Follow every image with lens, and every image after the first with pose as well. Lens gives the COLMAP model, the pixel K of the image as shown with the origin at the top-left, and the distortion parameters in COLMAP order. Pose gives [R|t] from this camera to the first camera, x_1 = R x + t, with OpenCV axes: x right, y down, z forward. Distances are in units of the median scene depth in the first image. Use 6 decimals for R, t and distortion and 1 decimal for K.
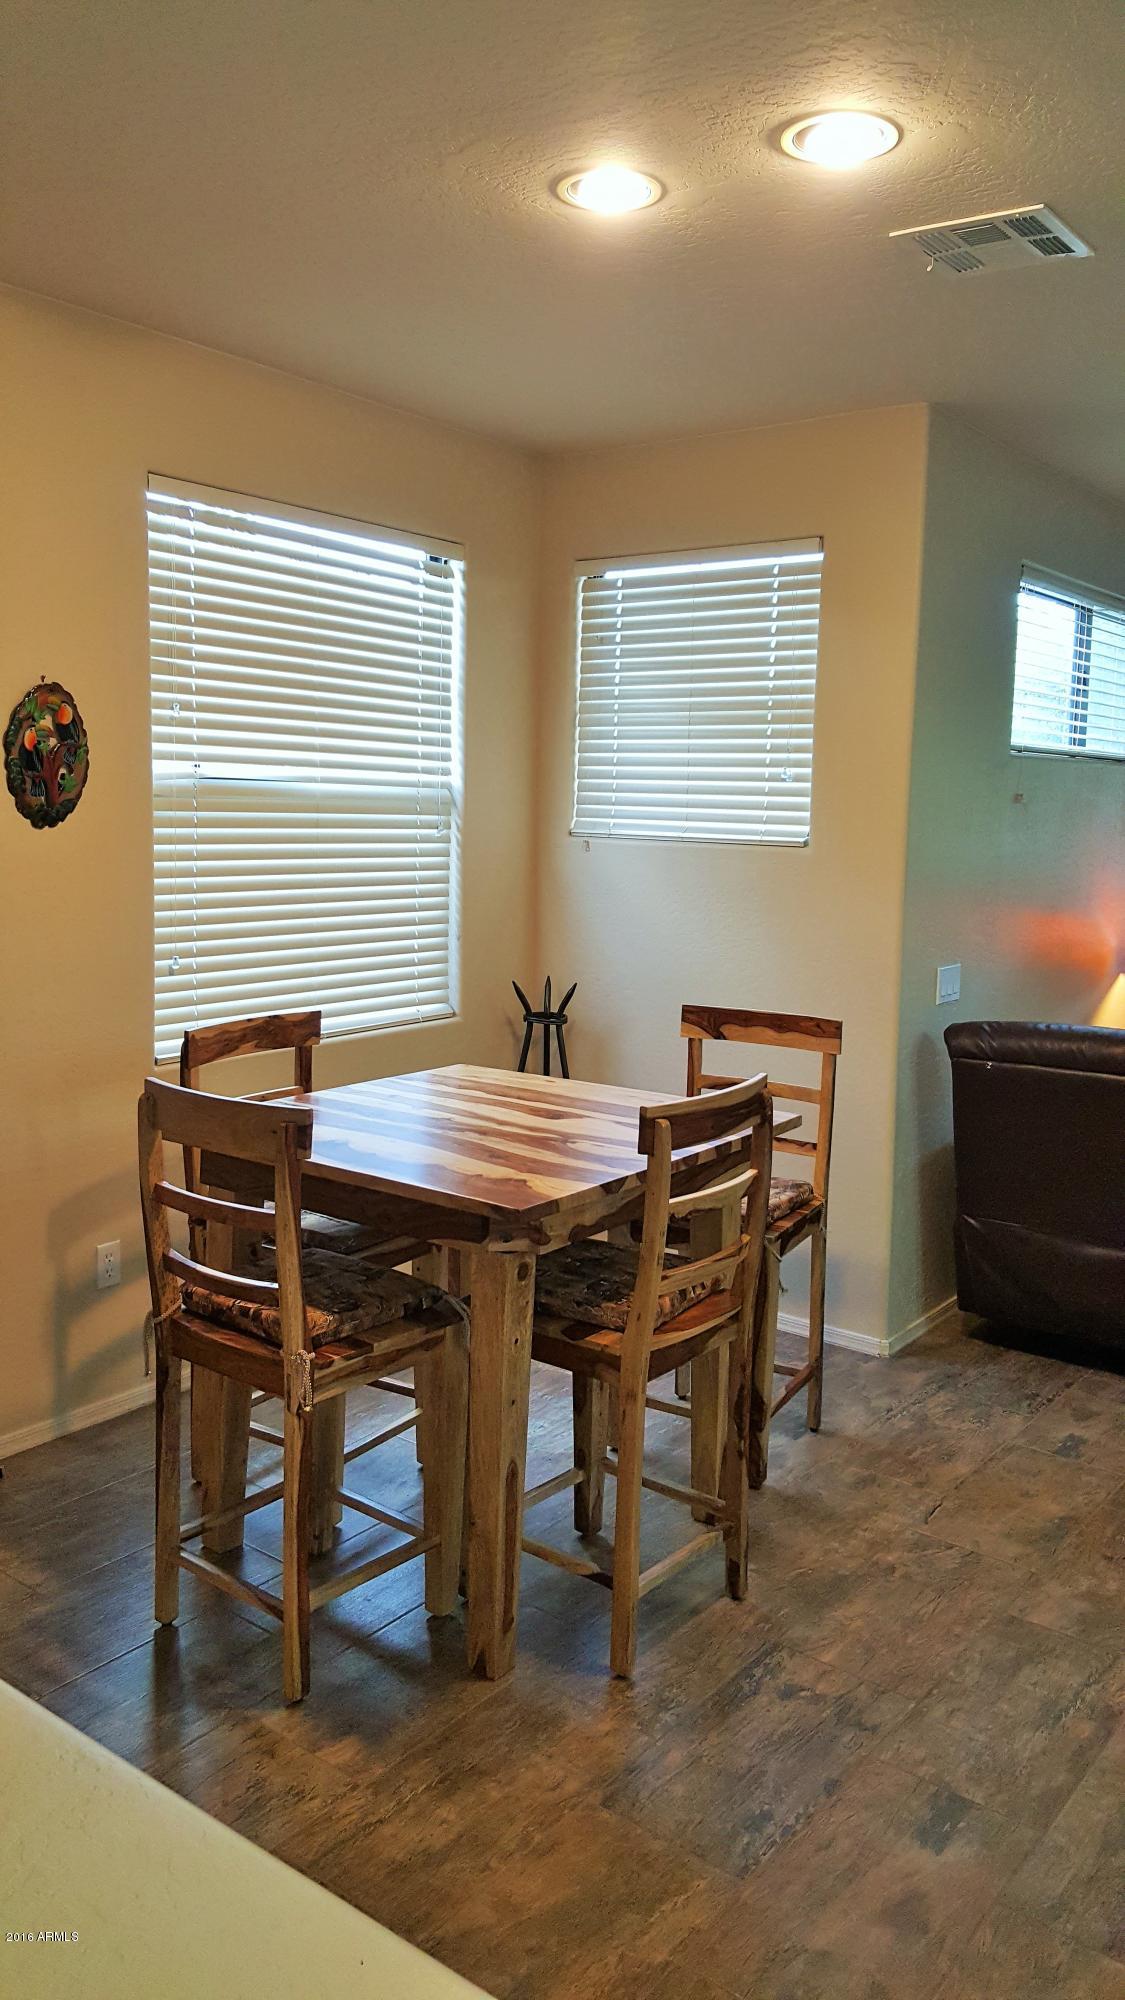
lens RADIAL K [[1473.2, 0, 473.5], [0, 1473.2, 840.6], [0, 0, 1]] dist [0.080503, -0.097679]
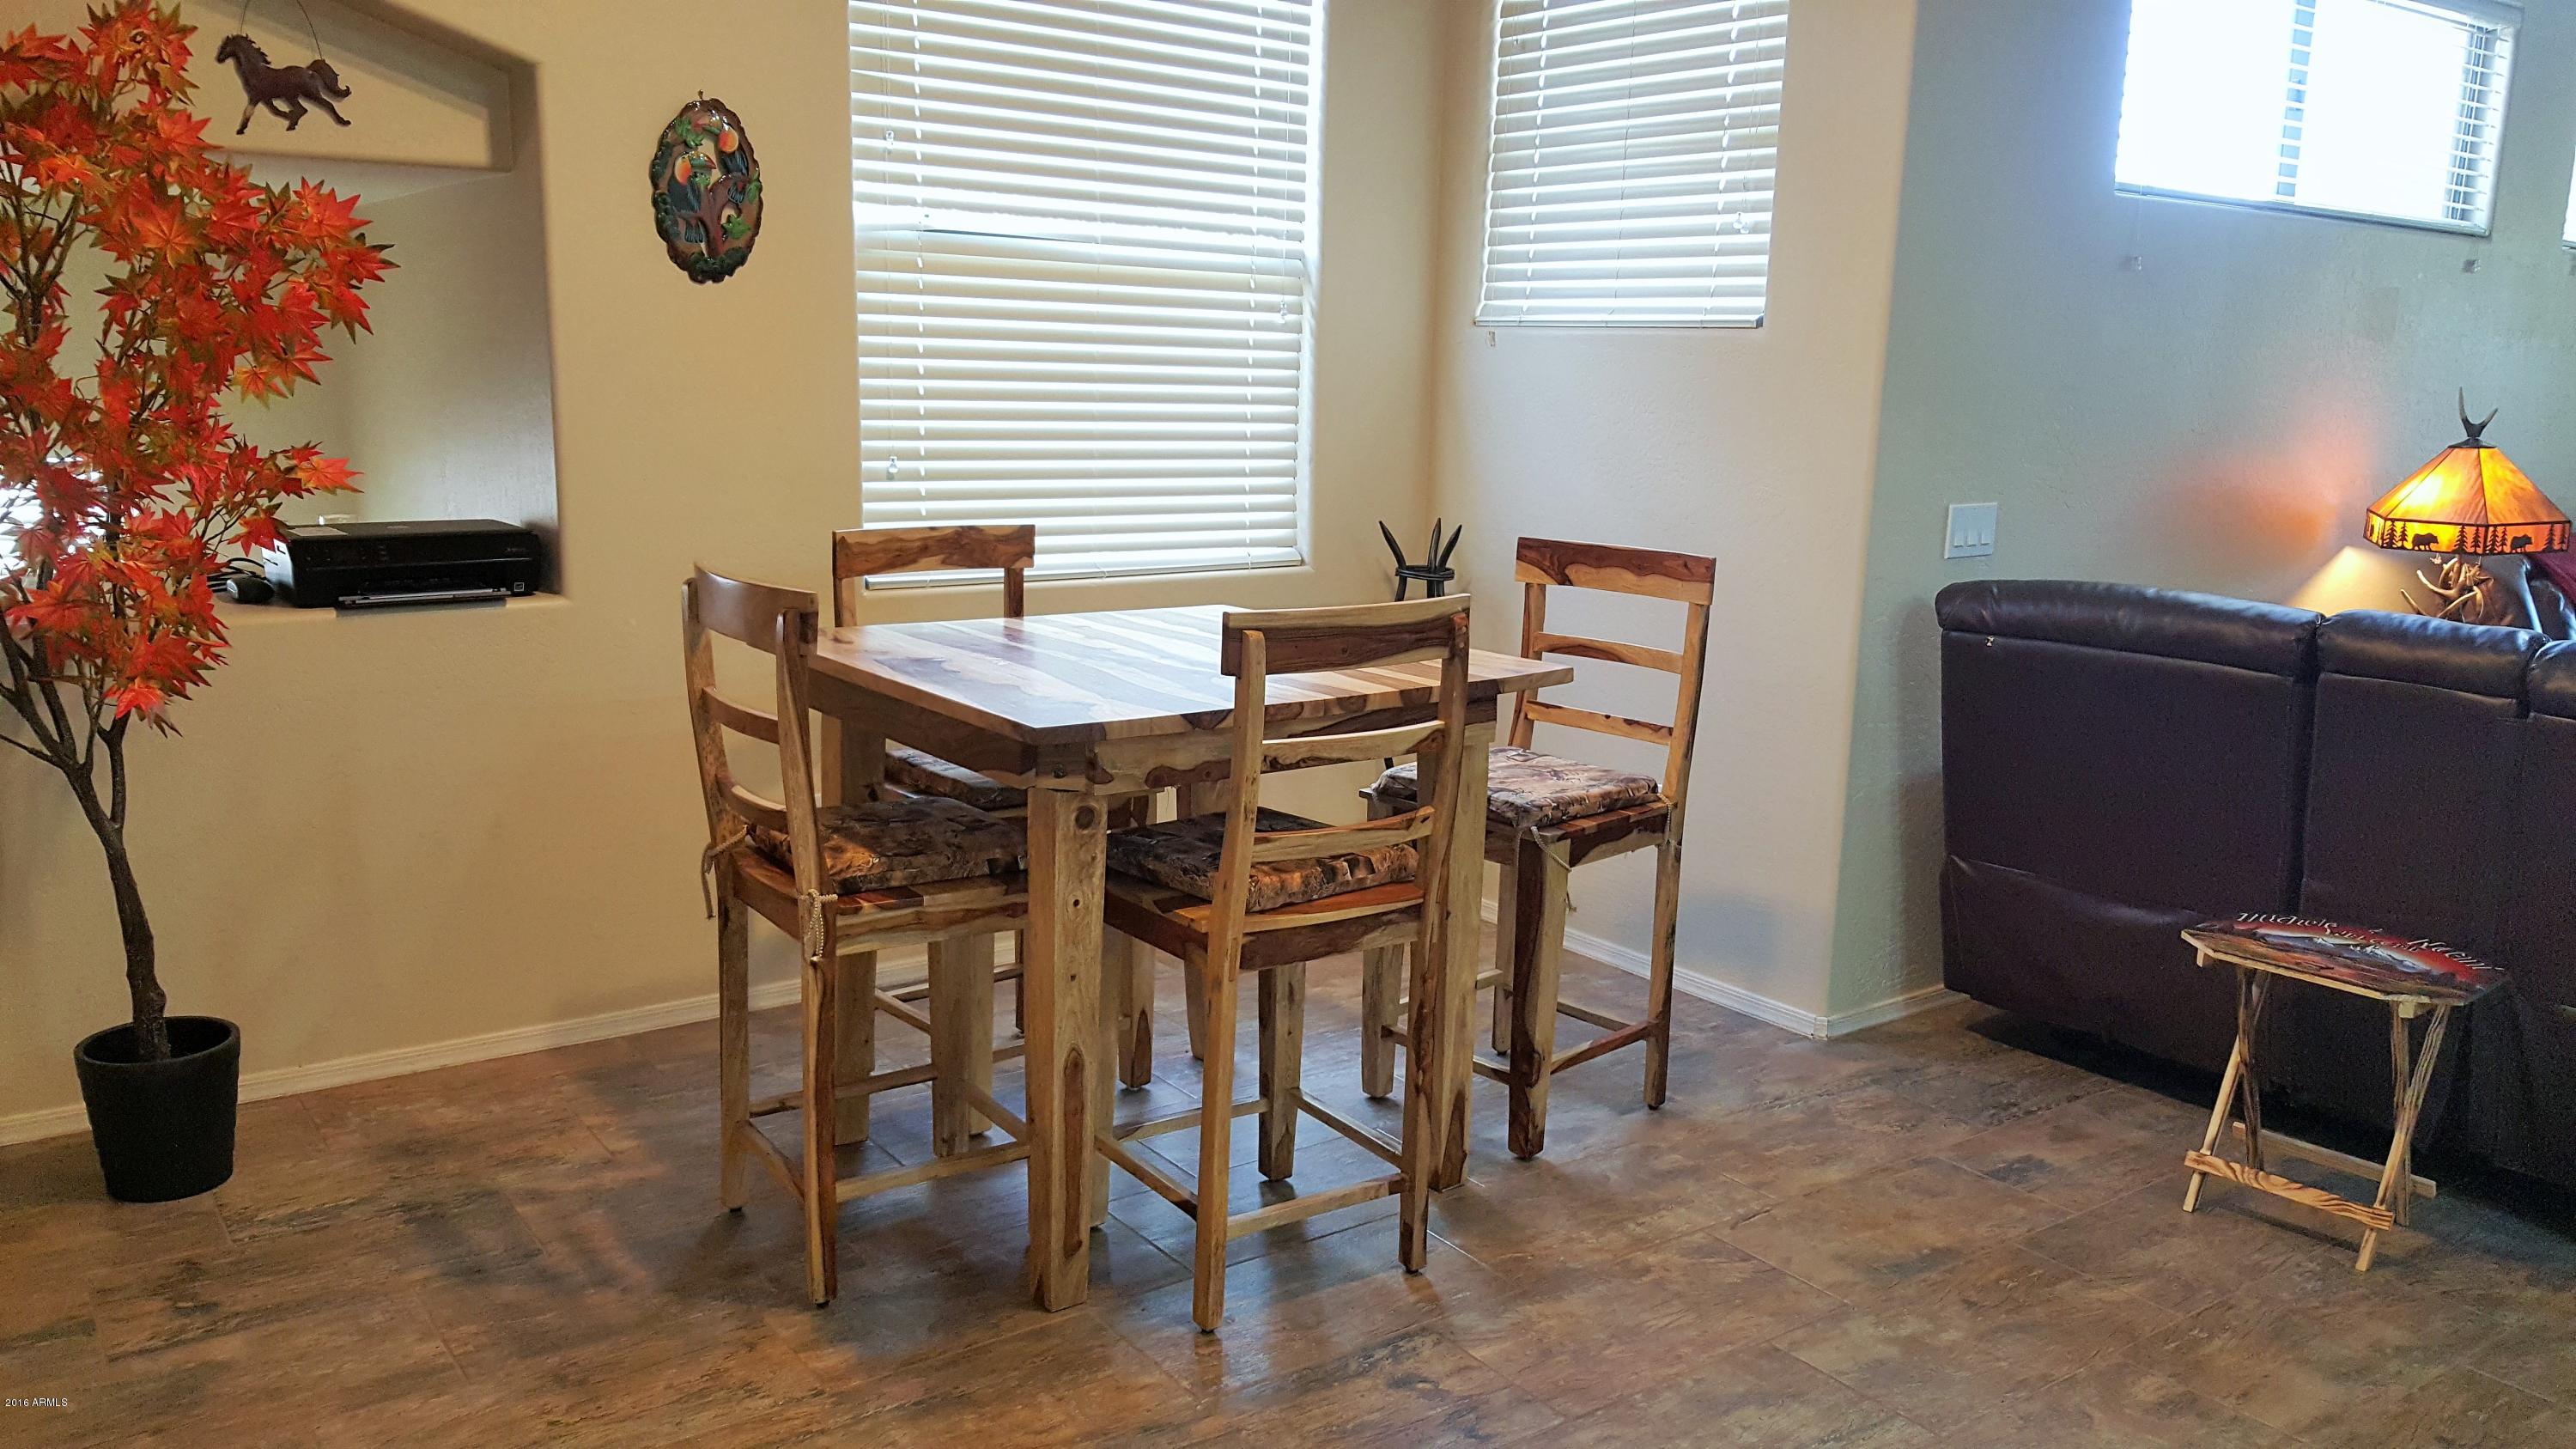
lens RADIAL K [[1897.8, 0, 1163.8], [0, 1897.8, 635.7], [0, 0, 1]] dist [0.080503, -0.097679]
pose [[0.960598, 0.048081, -0.273750, 0.239955], [-0.017213, 0.993324, 0.114066, 0.057553], [0.277407, -0.104859, 0.955013, 0.050221]]
